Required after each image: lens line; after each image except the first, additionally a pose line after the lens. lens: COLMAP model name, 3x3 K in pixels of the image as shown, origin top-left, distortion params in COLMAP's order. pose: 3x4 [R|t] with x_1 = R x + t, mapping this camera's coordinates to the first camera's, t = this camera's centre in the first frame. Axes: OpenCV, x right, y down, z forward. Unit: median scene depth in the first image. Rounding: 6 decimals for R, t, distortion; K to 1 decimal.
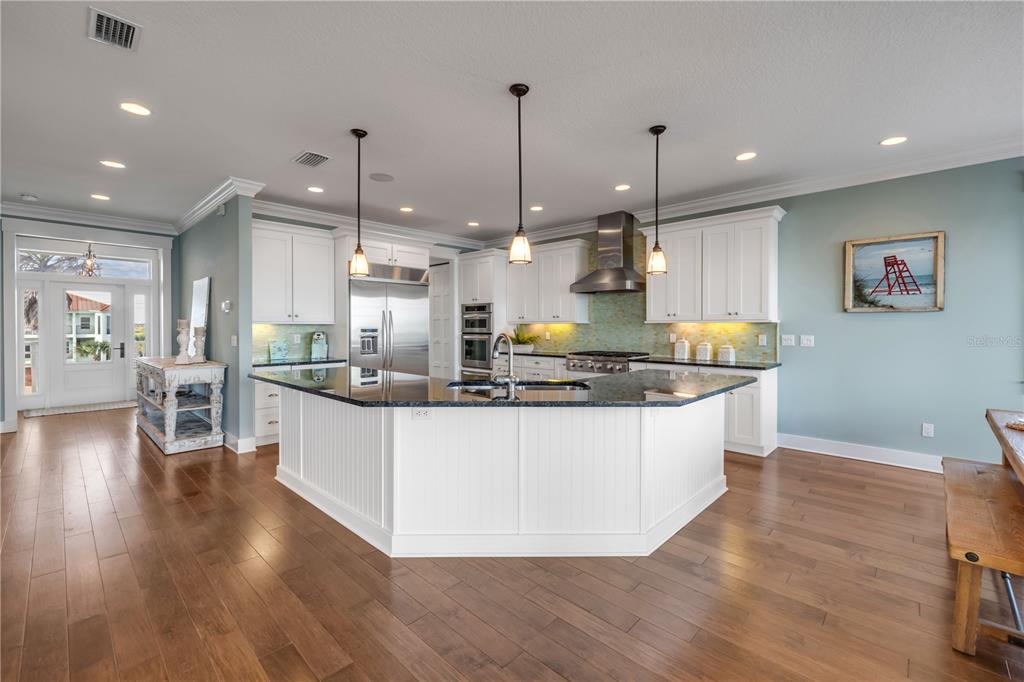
lens RADIAL K [[440.9, 0, 515.9], [0, 440.9, 335.0], [0, 0, 1]] dist [-0.001997, -0.000035]
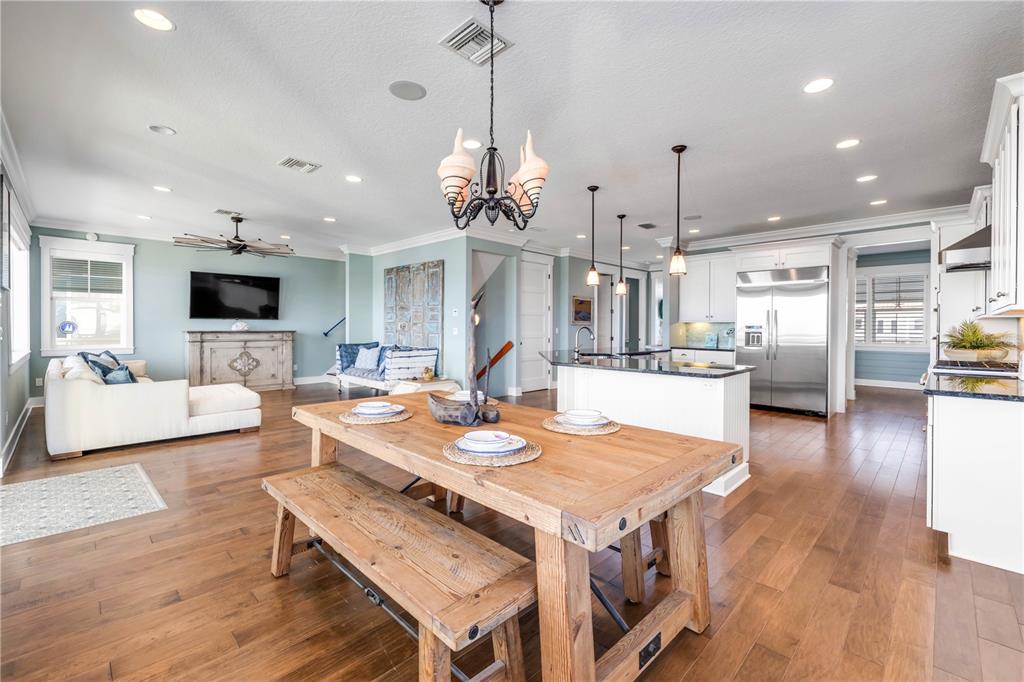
lens RADIAL K [[440.9, 0, 514.2], [0, 440.9, 331.0], [0, 0, 1]] dist [-0.001997, -0.000035]
pose [[-0.028780, 0.016365, -0.999452, 0.883993], [-0.021193, 0.999631, 0.016978, -0.006157], [0.999361, 0.021670, -0.028423, 0.378334]]
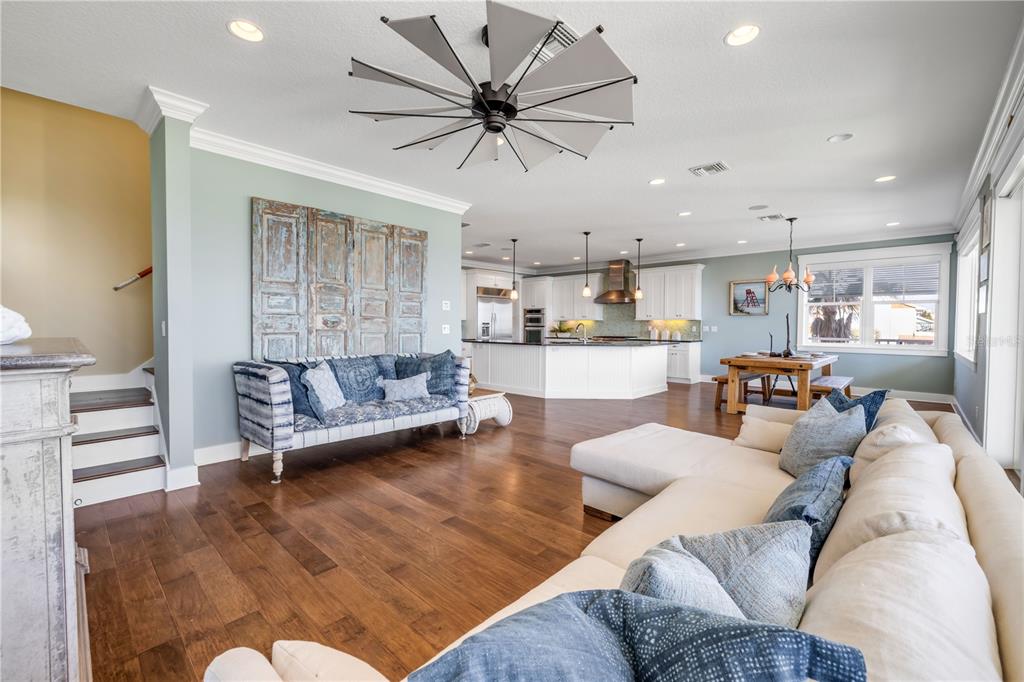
lens RADIAL K [[427.1, 0, 508.1], [0, 427.1, 337.4], [0, 0, 1]] dist [0.002188, -0.000023]
pose [[0.999883, 0.004518, -0.014602, -0.211175], [-0.004374, 0.999941, 0.009907, 0.028933], [0.014646, -0.009842, 0.999844, -0.790721]]
